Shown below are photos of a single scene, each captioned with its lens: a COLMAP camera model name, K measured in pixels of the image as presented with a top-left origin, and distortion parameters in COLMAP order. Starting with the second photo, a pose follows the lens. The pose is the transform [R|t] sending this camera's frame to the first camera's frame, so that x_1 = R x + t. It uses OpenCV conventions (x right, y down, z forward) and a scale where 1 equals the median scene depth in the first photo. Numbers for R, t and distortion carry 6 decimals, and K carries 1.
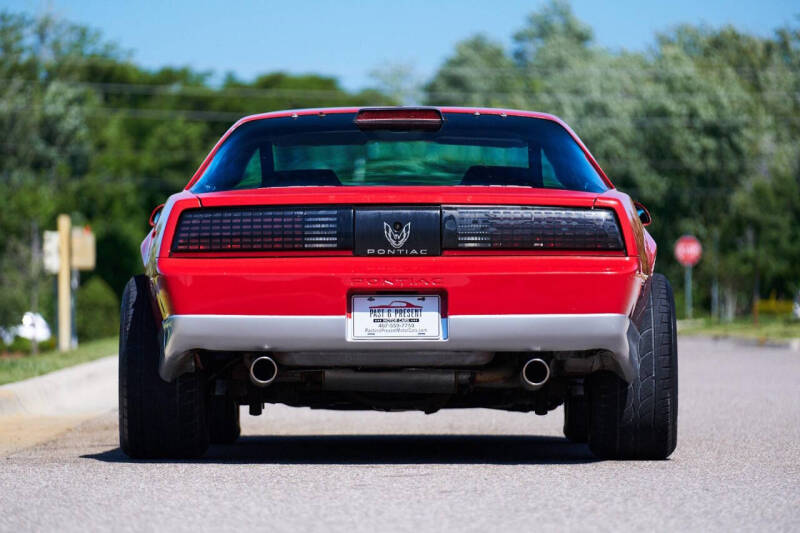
lens RADIAL K [[2949.2, 0, 399.8], [0, 2949.2, 284.2], [0, 0, 1]] dist [0.115691, 1.927496]
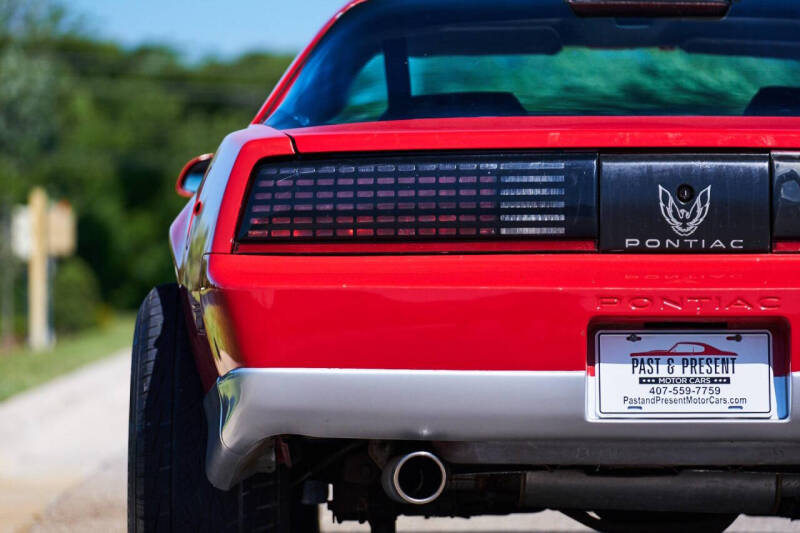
lens RADIAL K [[2949.2, 0, 399.8], [0, 2949.2, 284.2], [0, 0, 1]] dist [0.115691, 1.927496]
pose [[0.999950, 0.003885, 0.009228, -0.054025], [-0.003945, 0.999971, 0.006470, -0.007137], [-0.009203, -0.006506, 0.999936, 0.493708]]
